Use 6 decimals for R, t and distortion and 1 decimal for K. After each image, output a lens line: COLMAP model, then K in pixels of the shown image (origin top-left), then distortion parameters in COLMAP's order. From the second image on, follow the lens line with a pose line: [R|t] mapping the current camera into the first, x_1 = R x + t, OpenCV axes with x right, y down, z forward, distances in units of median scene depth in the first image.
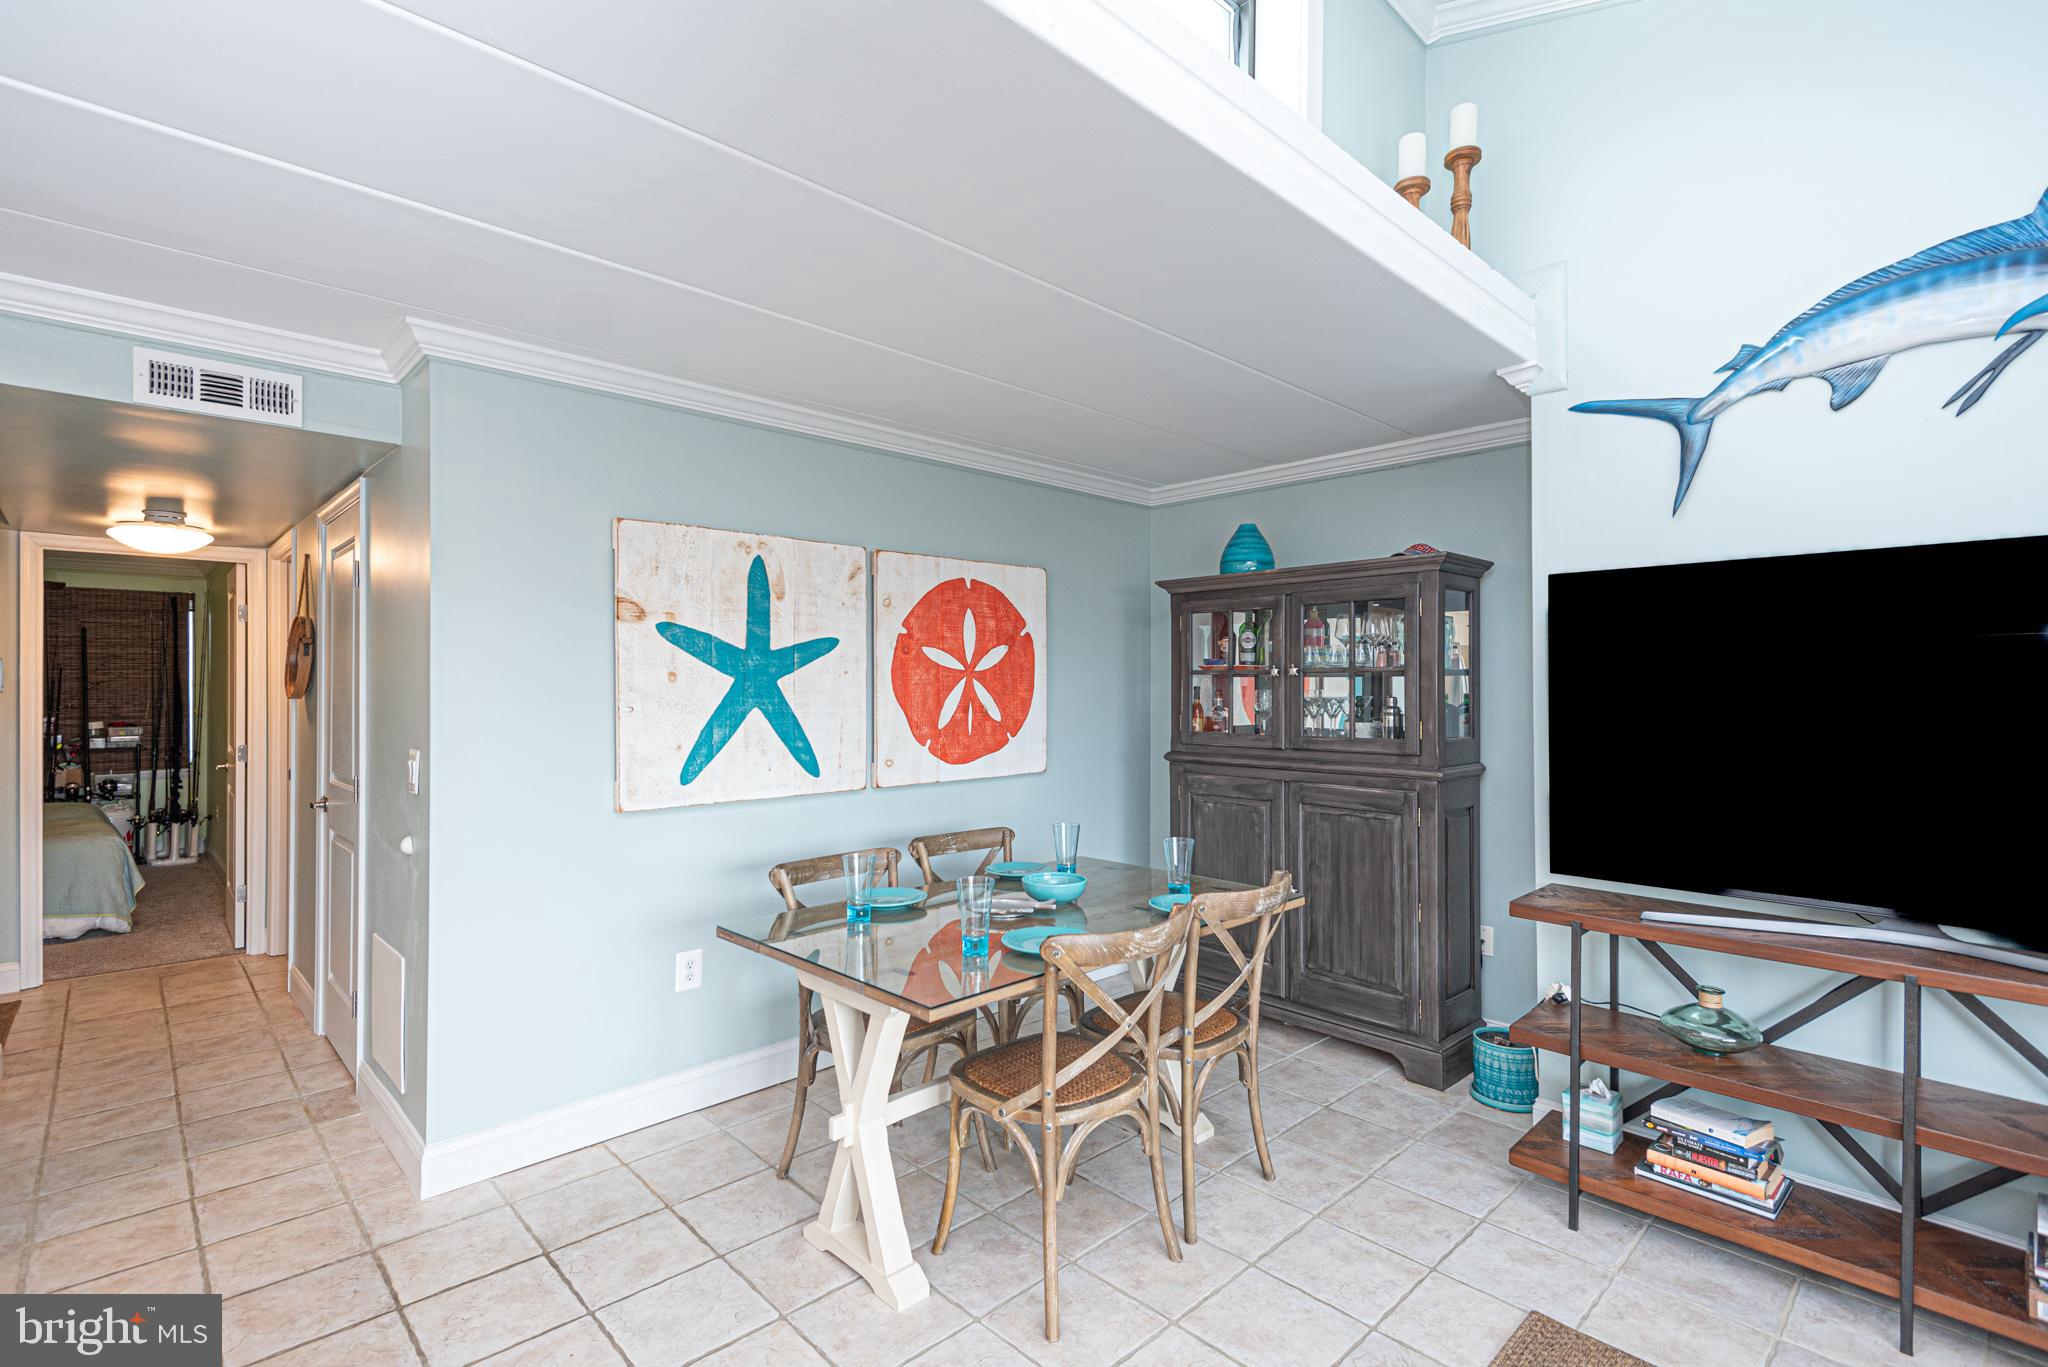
lens RADIAL K [[949.2, 0, 970.3], [0, 949.2, 680.9], [0, 0, 1]] dist [0.016190, 0.000583]
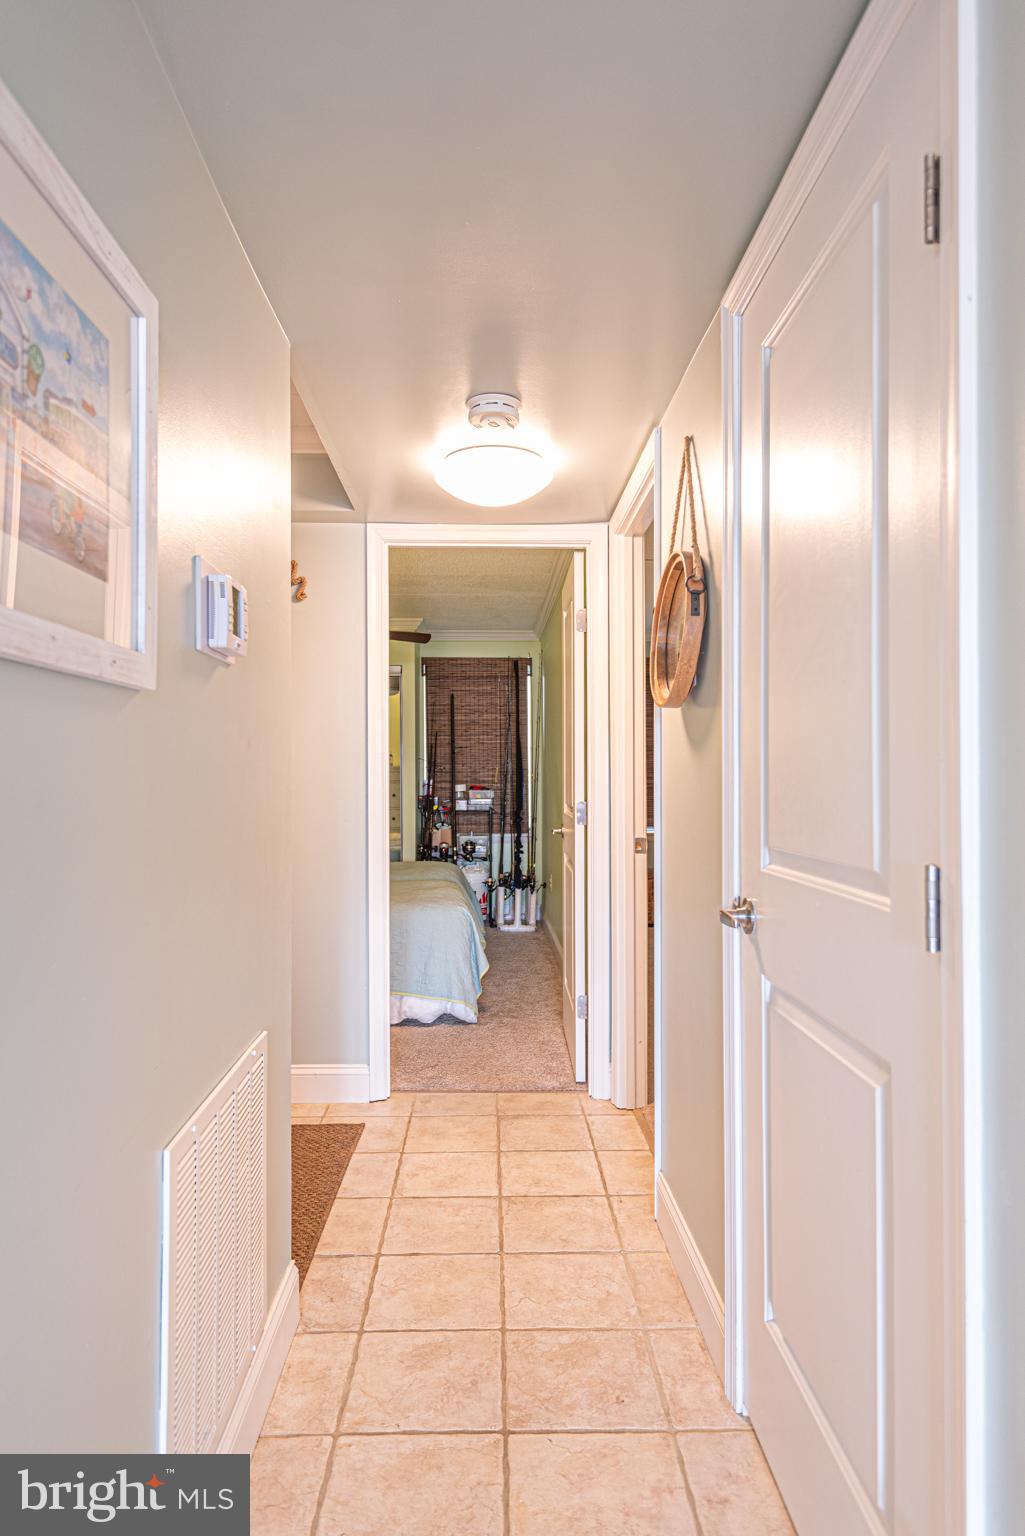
lens RADIAL K [[901.8, 0, 509.6], [0, 901.8, 697.8], [0, 0, 1]] dist [0.007407, 0.001078]
pose [[0.761525, -0.055780, -0.645731, -0.474115], [0.003794, 0.996656, -0.081620, 0.059150], [0.648125, 0.059706, 0.759190, 0.588079]]
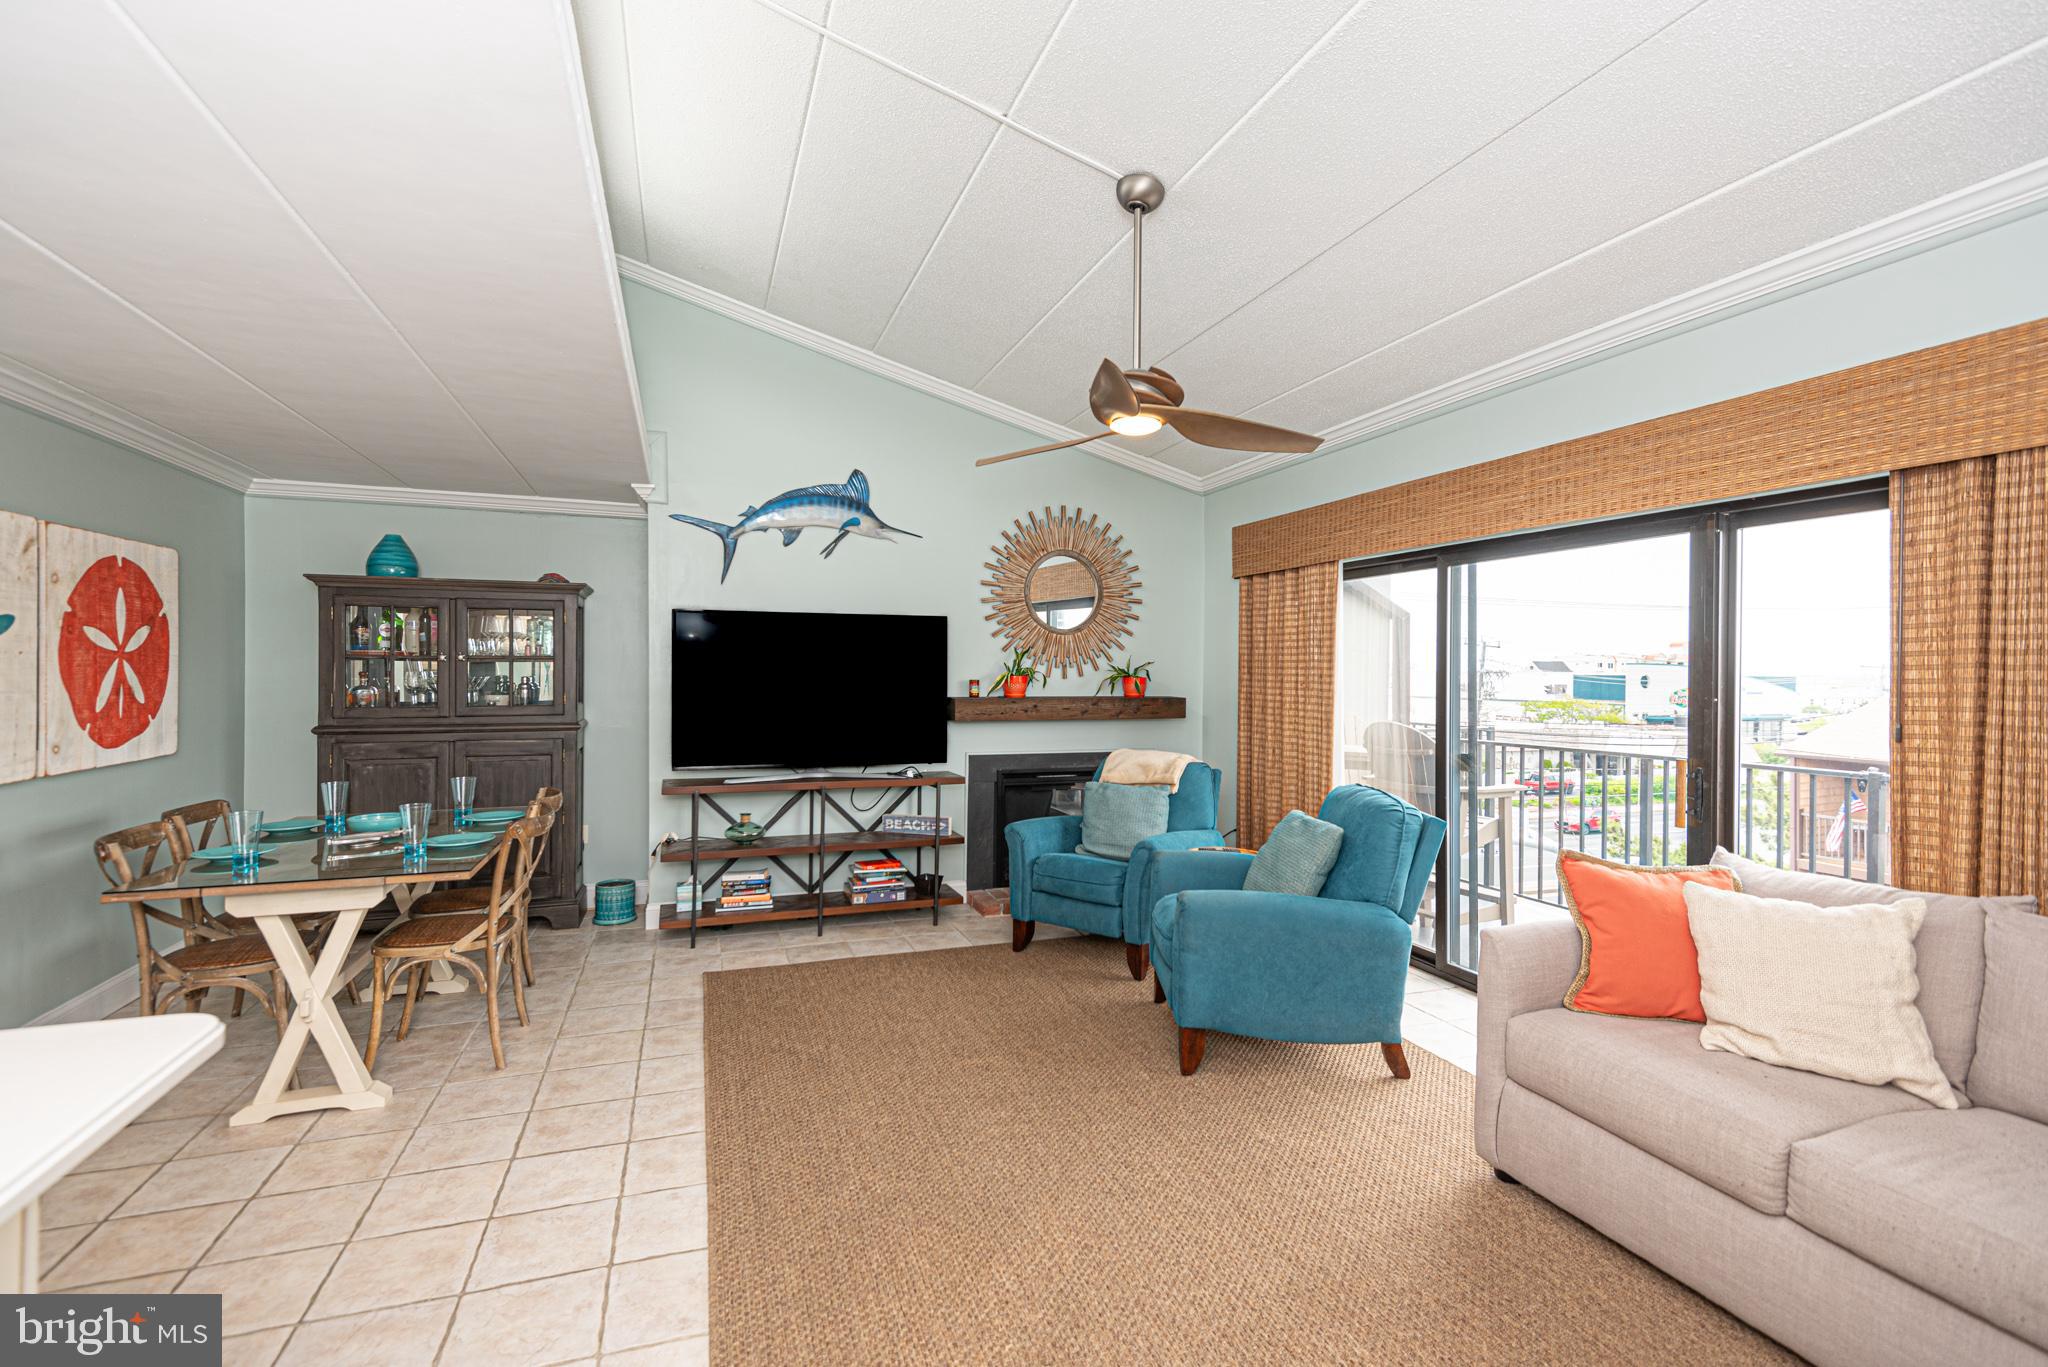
lens RADIAL K [[972.3, 0, 1031.2], [0, 972.3, 677.6], [0, 0, 1]] dist [0.047122, -0.026670]
pose [[0.385446, -0.004824, 0.922718, -0.589814], [-0.010921, 0.999892, 0.009790, -0.004443], [-0.922666, -0.013850, 0.385352, -0.251505]]
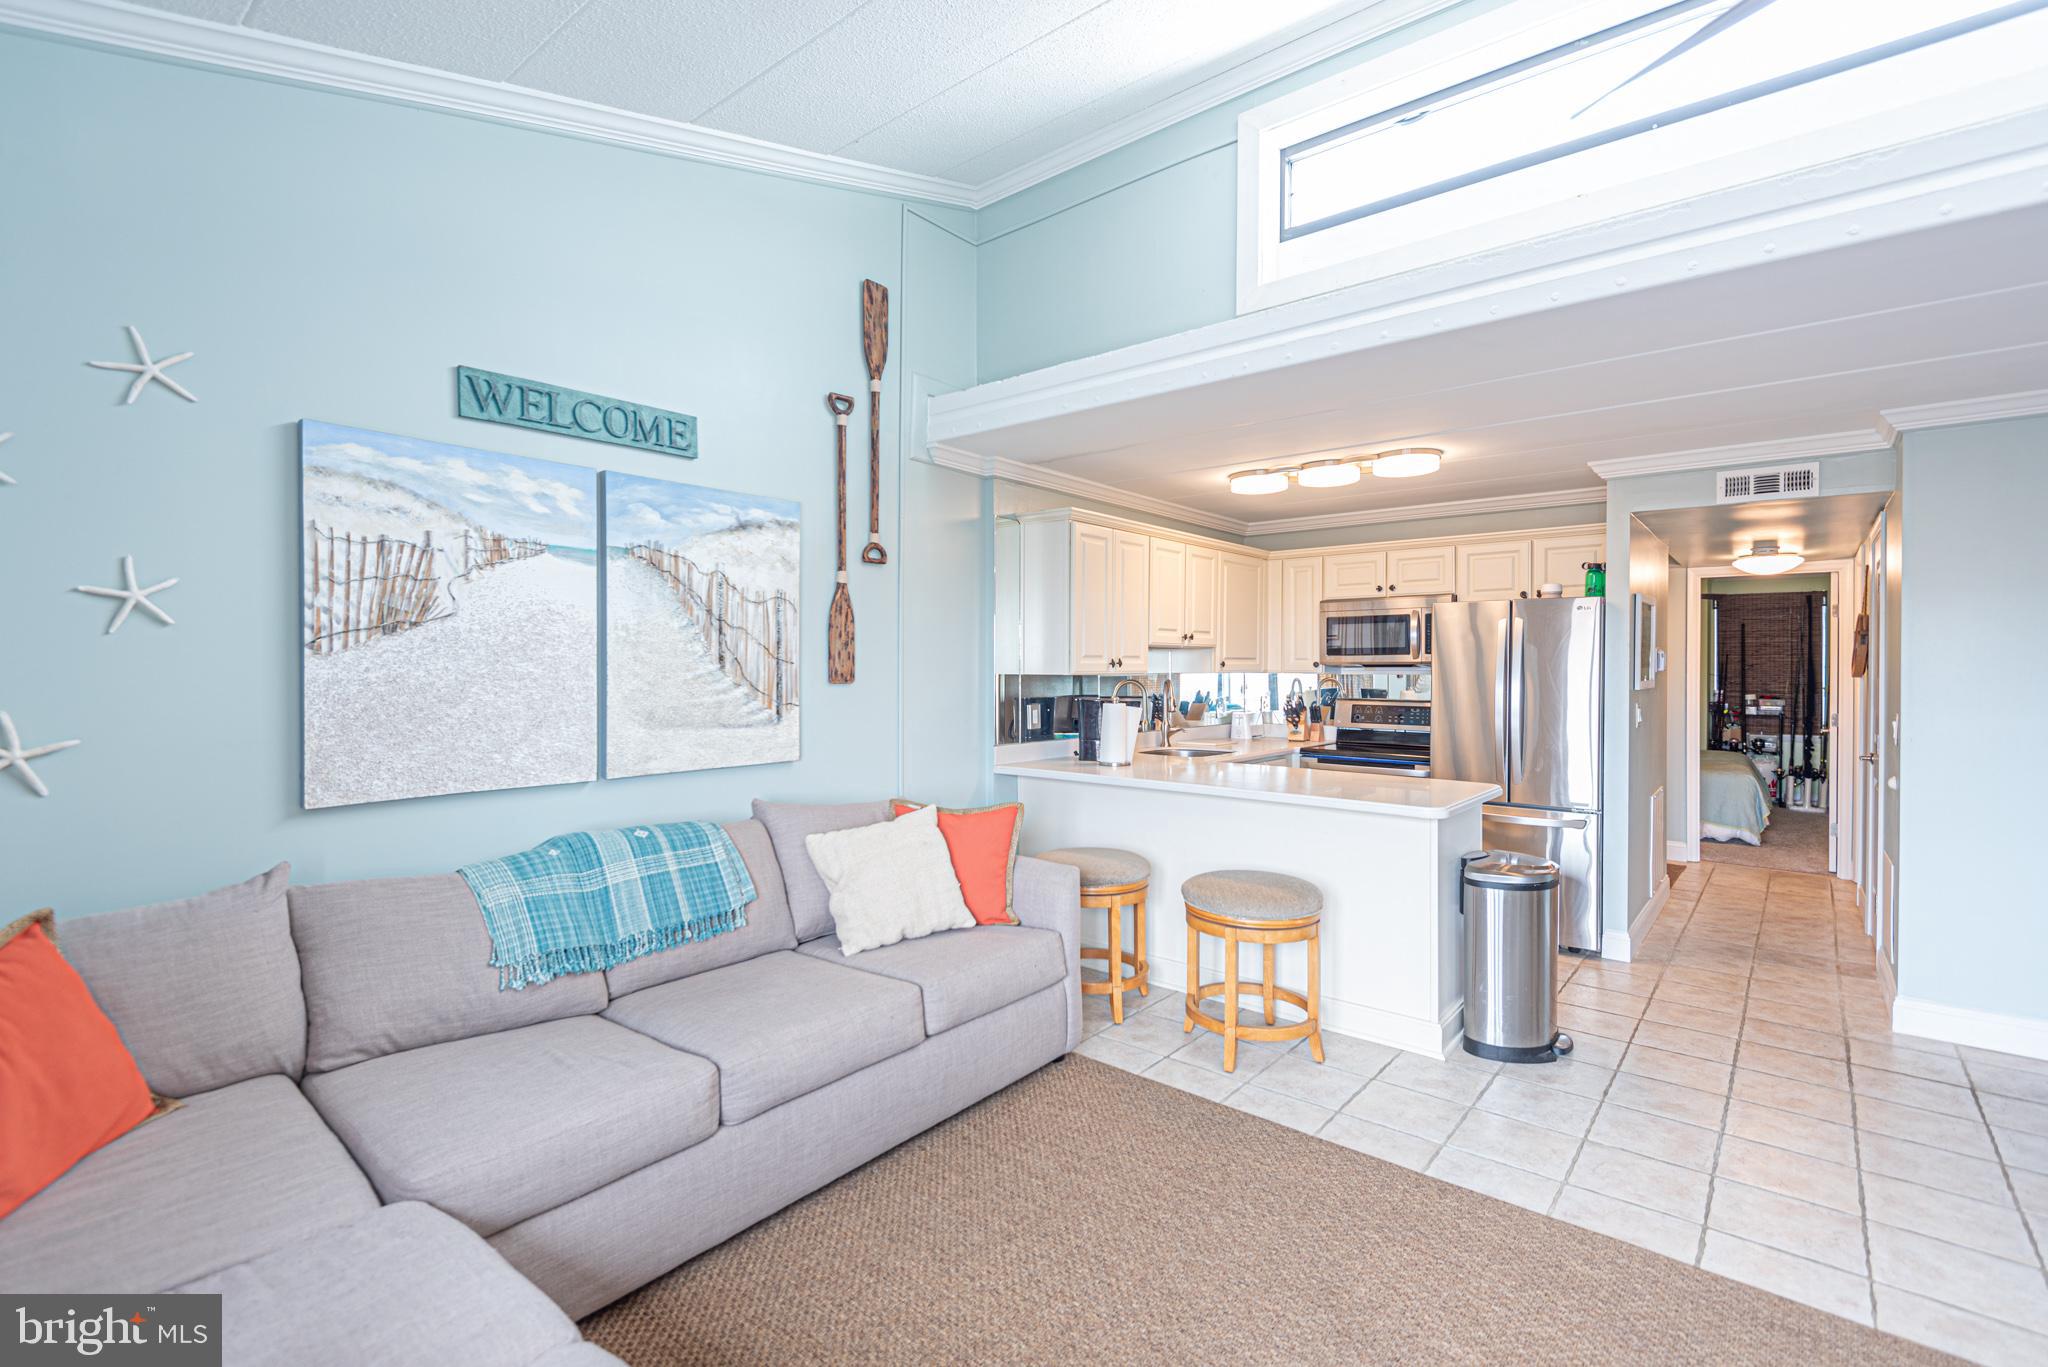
lens RADIAL K [[909.8, 0, 1054.7], [0, 909.8, 672.8], [0, 0, 1]] dist [0.001008, -0.000472]
pose [[0.152817, 0.009276, -0.988211, 0.385373], [0.001349, 0.999953, 0.009595, -0.001730], [0.988254, -0.002800, 0.152798, -0.292677]]
